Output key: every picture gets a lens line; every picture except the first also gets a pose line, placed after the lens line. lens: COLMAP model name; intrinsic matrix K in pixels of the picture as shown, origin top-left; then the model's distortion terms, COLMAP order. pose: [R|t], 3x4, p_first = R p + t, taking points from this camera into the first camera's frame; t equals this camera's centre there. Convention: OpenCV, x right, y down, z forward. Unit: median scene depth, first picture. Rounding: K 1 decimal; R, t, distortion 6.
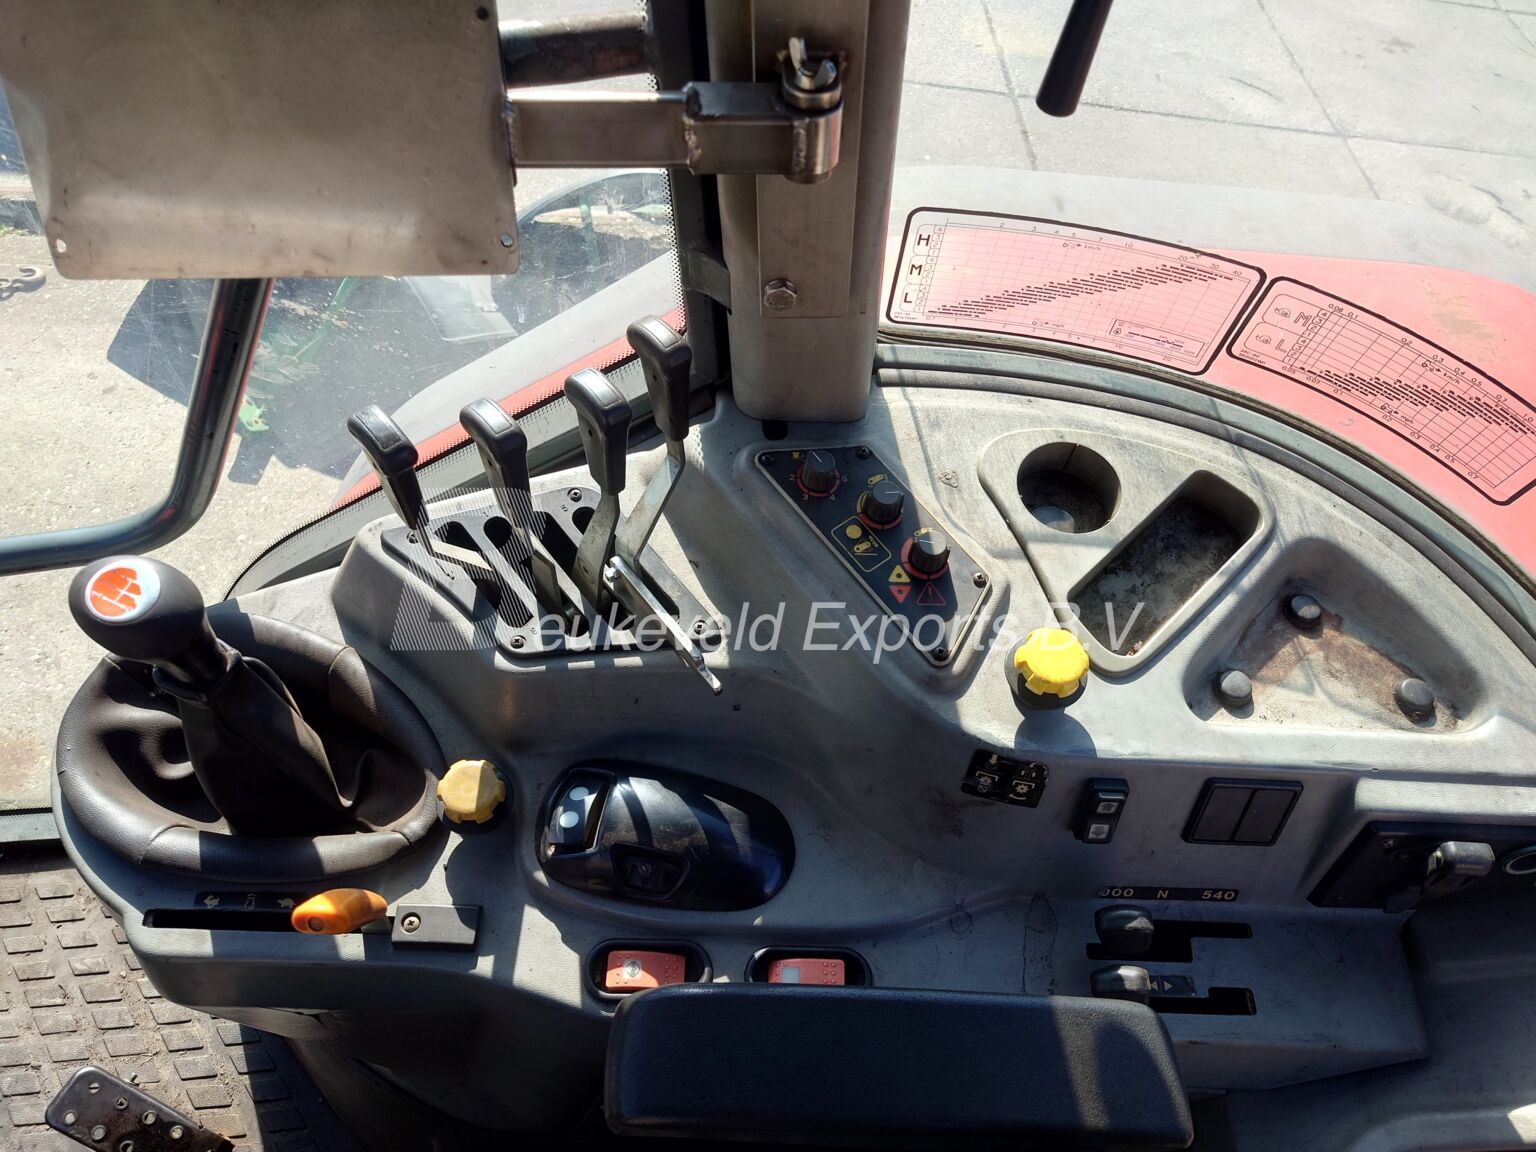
lens RADIAL K [[1091.2, 0, 768.8], [0, 1091.2, 583.8], [0, 0, 1]] dist [0.005151, -0.011721]
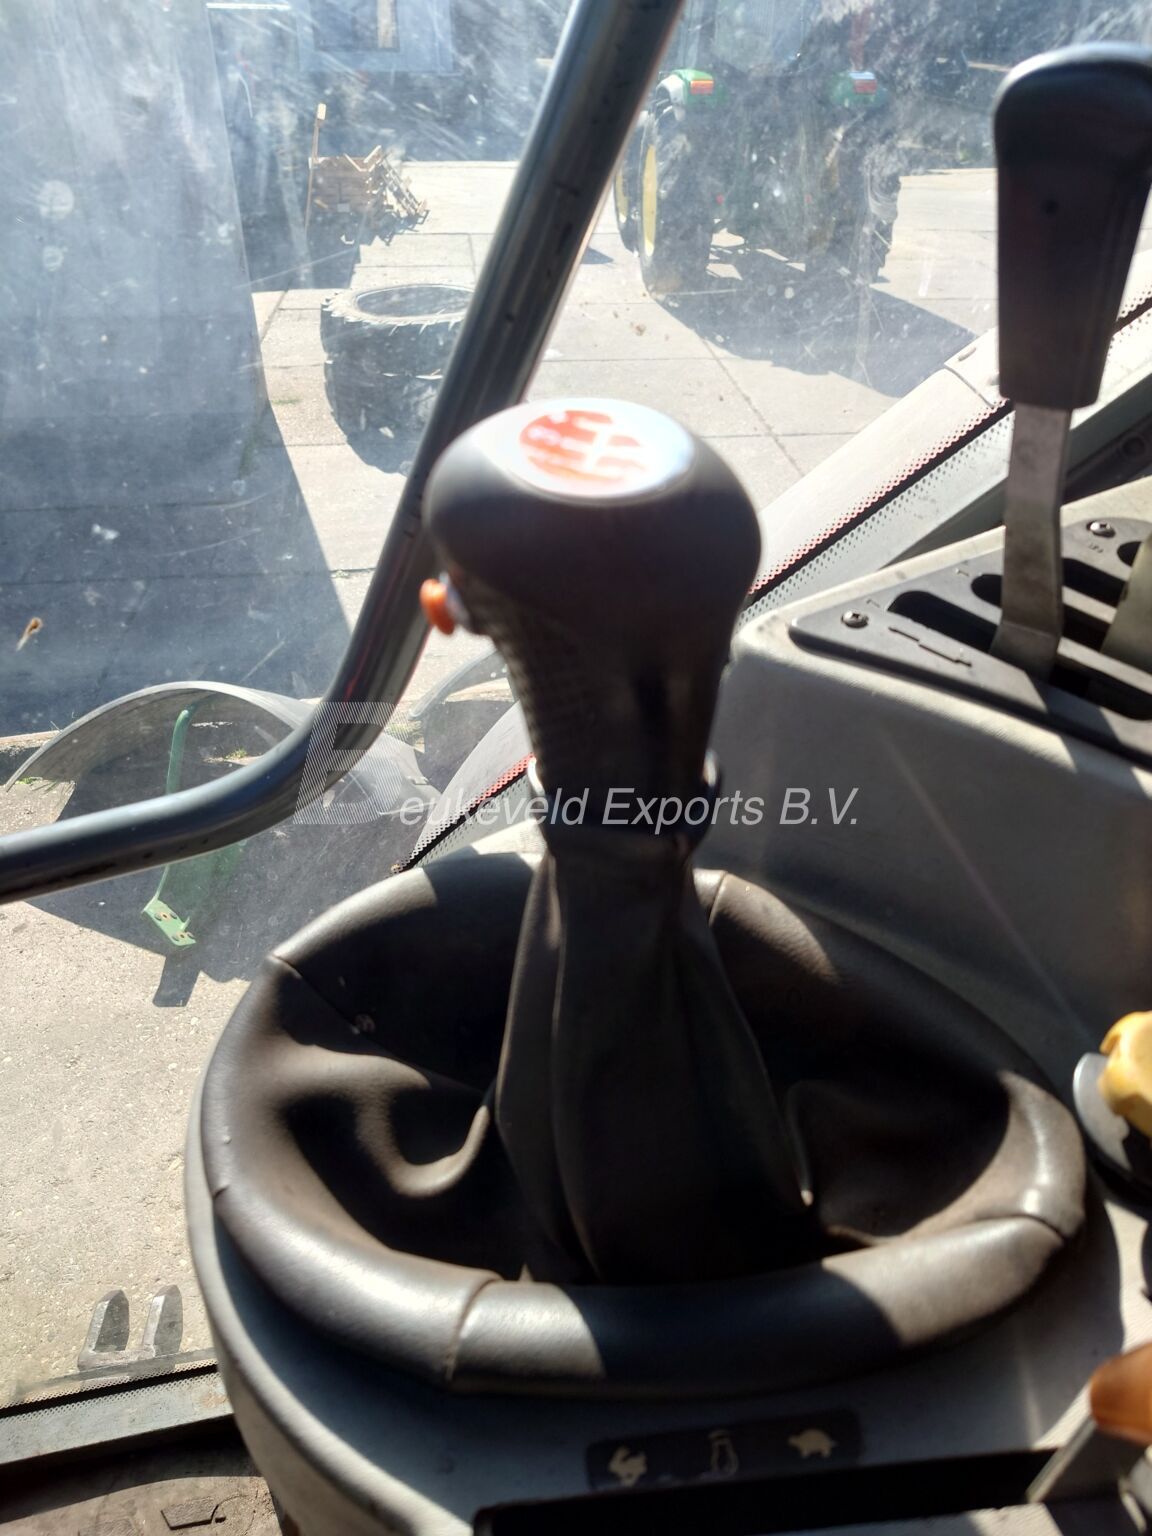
lens RADIAL K [[1091.2, 0, 578.5], [0, 1091.2, 762.8], [0, 0, 1]] dist [0.005151, -0.011721]
pose [[0.987747, -0.155164, -0.016759, -0.115181], [0.142631, 0.941080, -0.306633, 0.040665], [0.063350, 0.300486, 0.951680, 0.130667]]
